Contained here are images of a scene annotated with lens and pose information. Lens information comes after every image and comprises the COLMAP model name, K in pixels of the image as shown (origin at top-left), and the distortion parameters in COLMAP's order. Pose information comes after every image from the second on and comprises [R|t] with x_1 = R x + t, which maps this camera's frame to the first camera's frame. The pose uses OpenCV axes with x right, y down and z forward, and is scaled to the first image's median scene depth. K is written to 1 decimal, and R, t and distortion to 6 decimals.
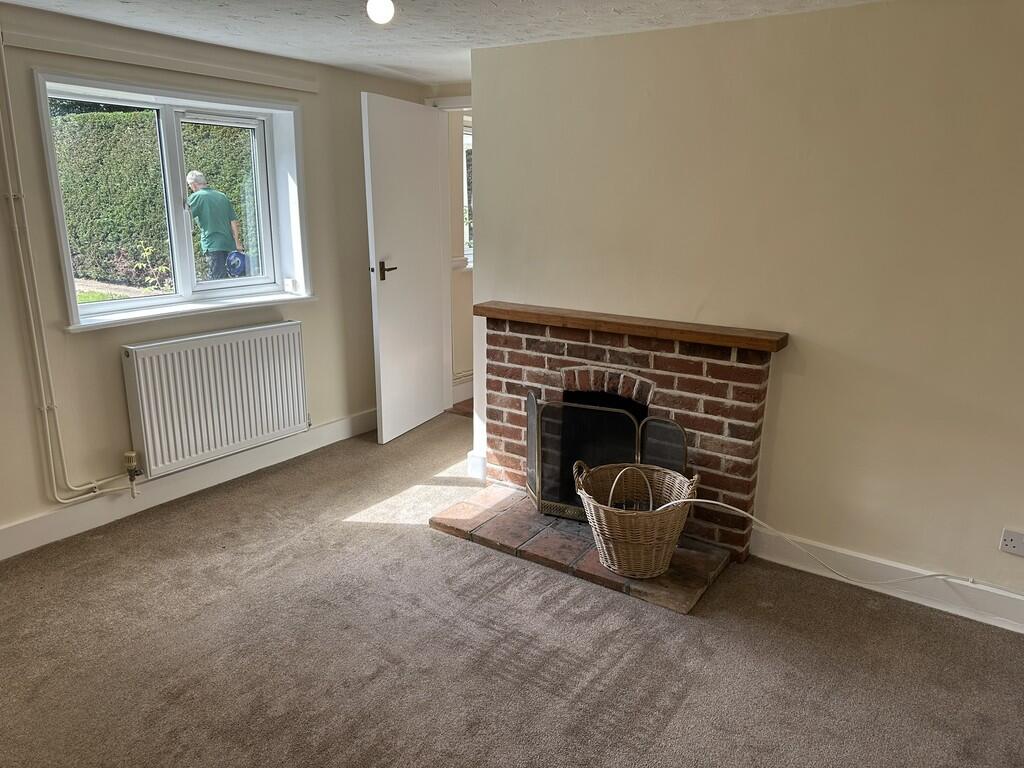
lens RADIAL K [[724.1, 0, 502.8], [0, 724.1, 378.6], [0, 0, 1]] dist [0.106886, -0.132658]
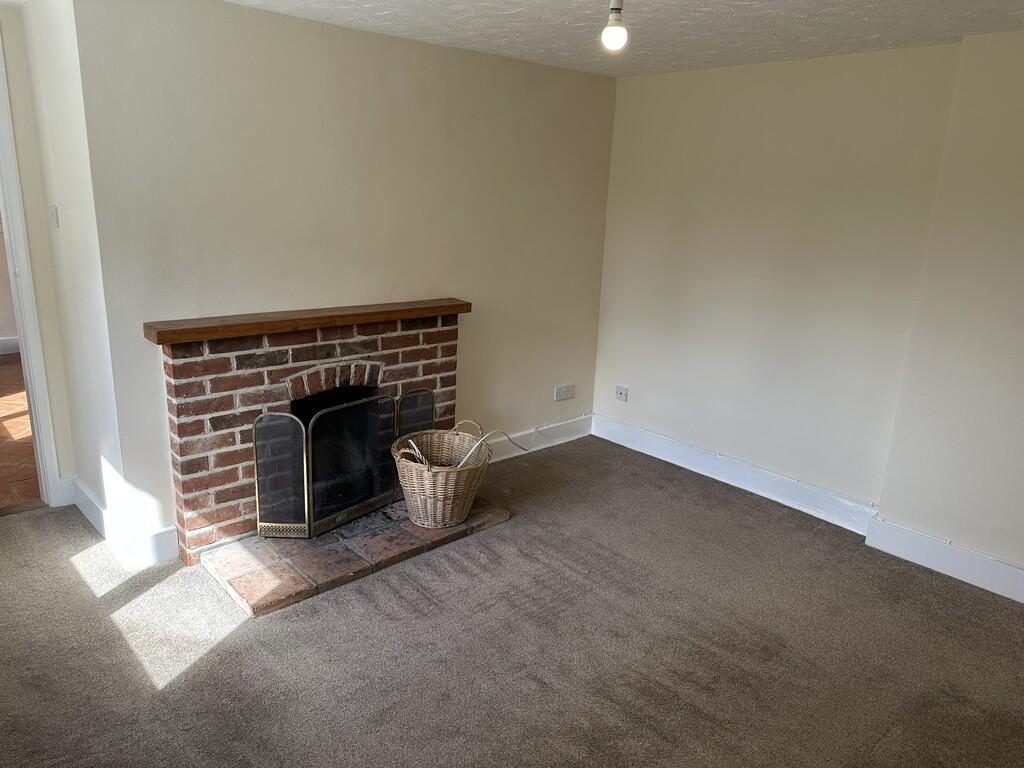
lens RADIAL K [[724.1, 0, 502.8], [0, 724.1, 378.6], [0, 0, 1]] dist [0.106886, -0.132658]
pose [[0.212291, -0.243162, 0.946470, -0.755251], [0.207768, 0.957633, 0.199428, -0.145378], [-0.954864, 0.154309, 0.253818, 0.541820]]
